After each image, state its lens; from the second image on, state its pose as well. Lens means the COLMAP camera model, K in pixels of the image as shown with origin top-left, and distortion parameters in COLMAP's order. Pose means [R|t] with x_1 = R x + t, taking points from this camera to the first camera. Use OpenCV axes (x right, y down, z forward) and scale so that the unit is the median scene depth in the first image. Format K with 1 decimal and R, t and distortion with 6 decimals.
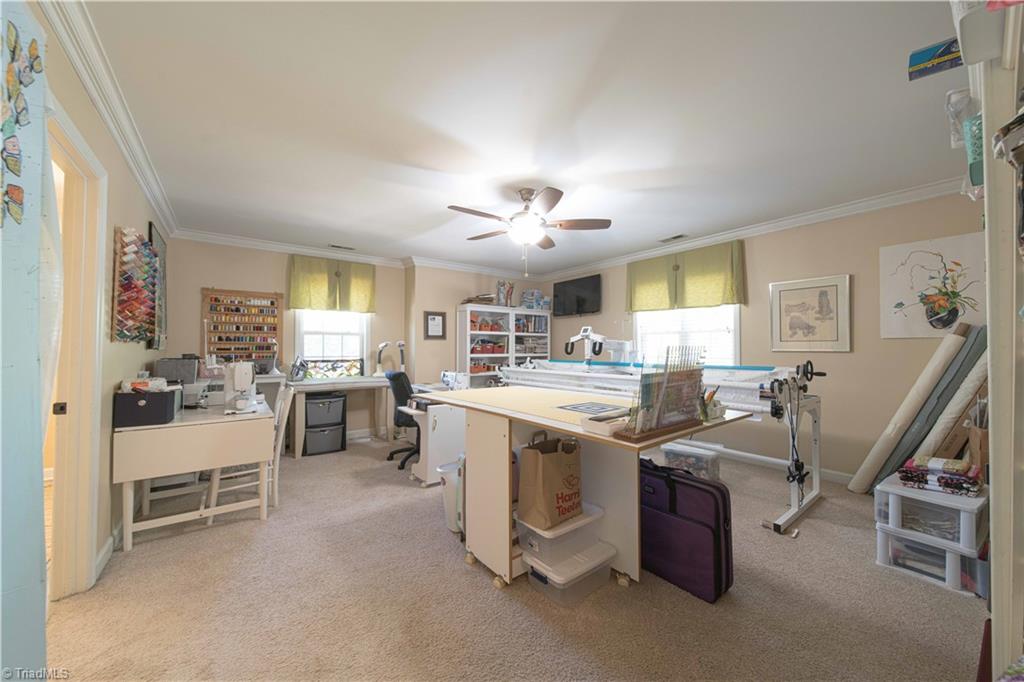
lens RADIAL K [[368.5, 0, 517.1], [0, 368.5, 341.1], [0, 0, 1]] dist [-0.010323, -0.000260]
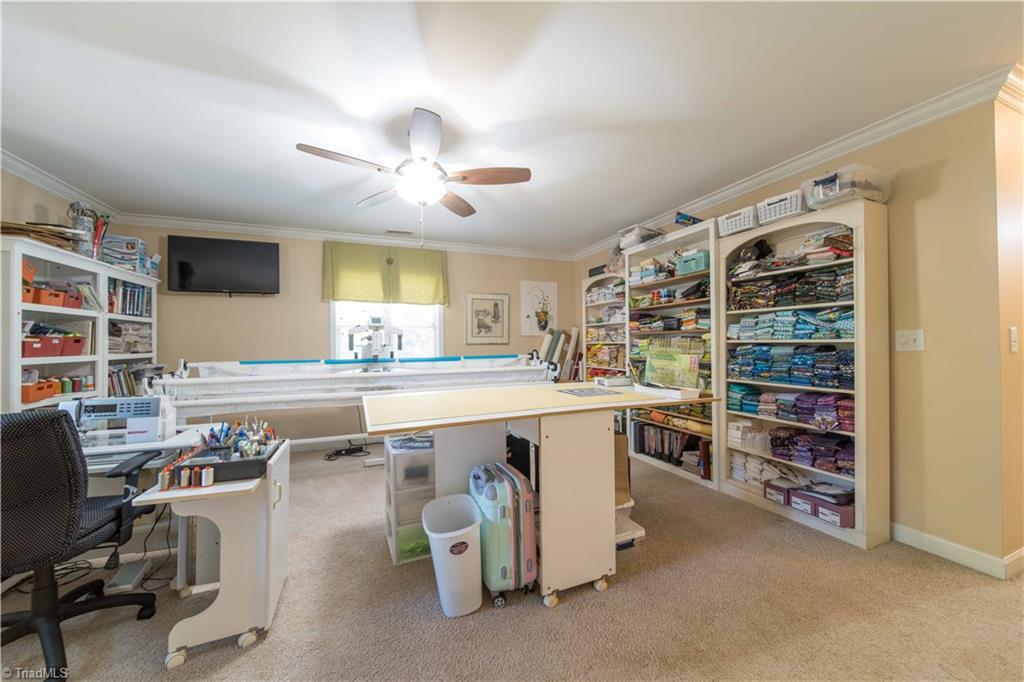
lens RADIAL K [[368.5, 0, 516.2], [0, 368.5, 340.3], [0, 0, 1]] dist [-0.010323, -0.000260]
pose [[0.267765, 0.002789, 0.963480, -0.389645], [-0.012936, 0.999916, 0.000701, 0.007680], [-0.963397, -0.012651, 0.267779, 0.363025]]
